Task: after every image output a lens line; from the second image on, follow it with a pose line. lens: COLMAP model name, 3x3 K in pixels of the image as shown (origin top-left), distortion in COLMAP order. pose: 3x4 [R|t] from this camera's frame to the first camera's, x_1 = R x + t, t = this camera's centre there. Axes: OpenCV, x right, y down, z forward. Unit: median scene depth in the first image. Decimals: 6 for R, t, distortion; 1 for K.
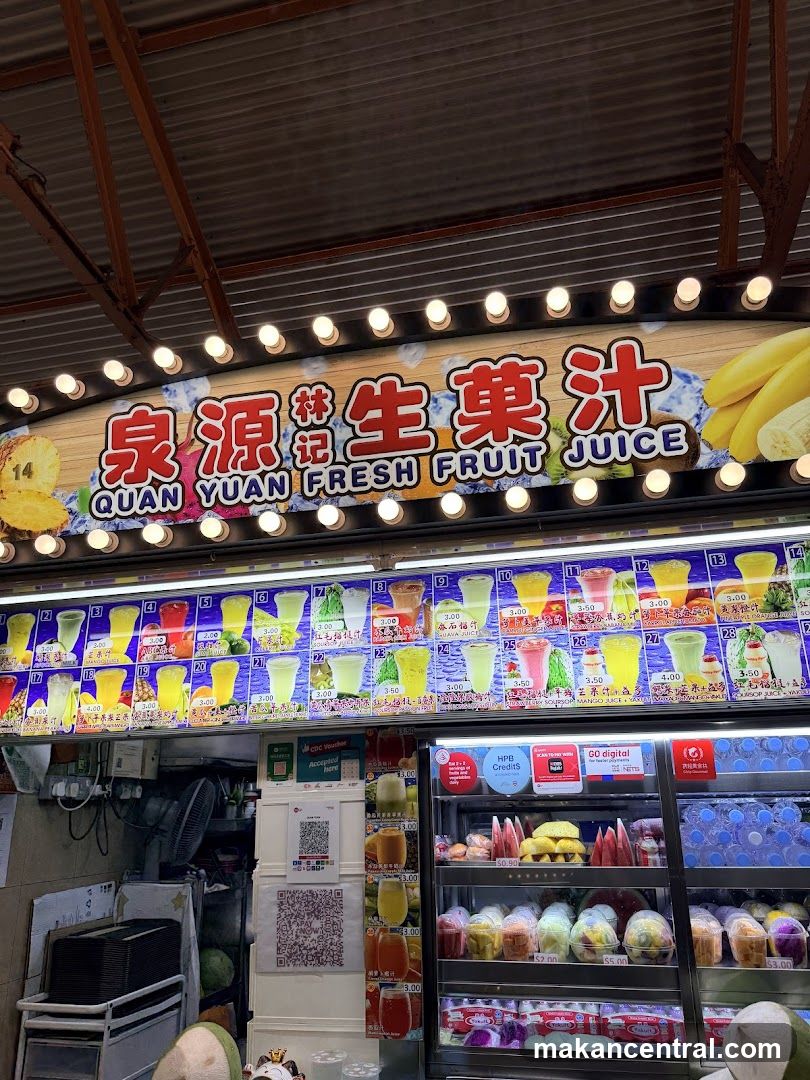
lens RADIAL K [[756.3, 0, 410.4], [0, 756.3, 546.5], [0, 0, 1]] dist [0.194569, -0.426028]
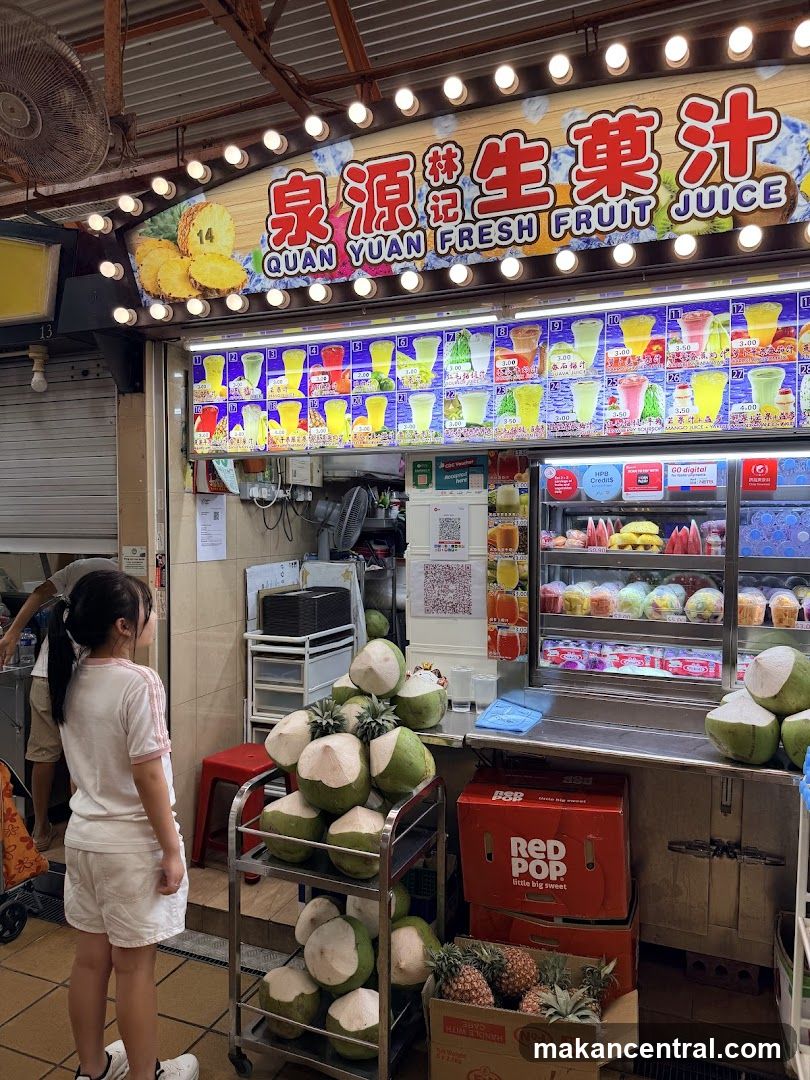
lens RADIAL K [[759.9, 0, 405.1], [0, 759.9, 549.3], [0, 0, 1]] dist [0.172349, -0.366582]
pose [[0.986124, 0.027699, -0.163682, 0.016778], [0.032902, 0.933813, 0.356247, -0.065706], [0.162716, -0.356689, 0.919944, -0.248410]]
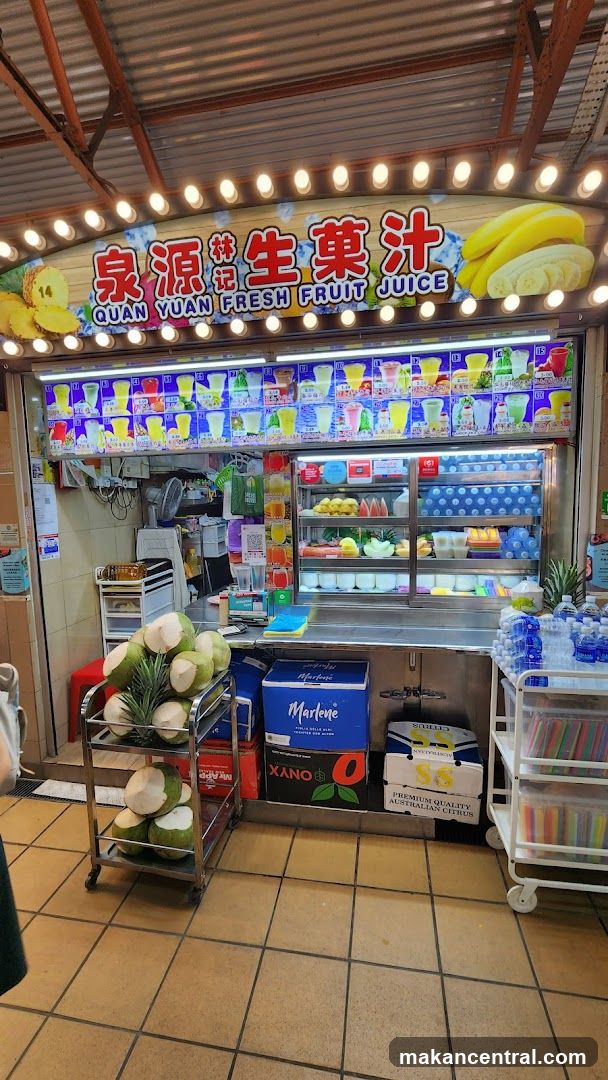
lens RADIAL K [[445.5, 0, 310.1], [0, 445.5, 547.1], [0, 0, 1]] dist [-0.001043, 0.000286]
pose [[0.998284, -0.009800, 0.057736, -0.007219], [-0.015520, 0.906373, 0.422193, -0.015521], [-0.056468, -0.422364, 0.904666, -0.107298]]
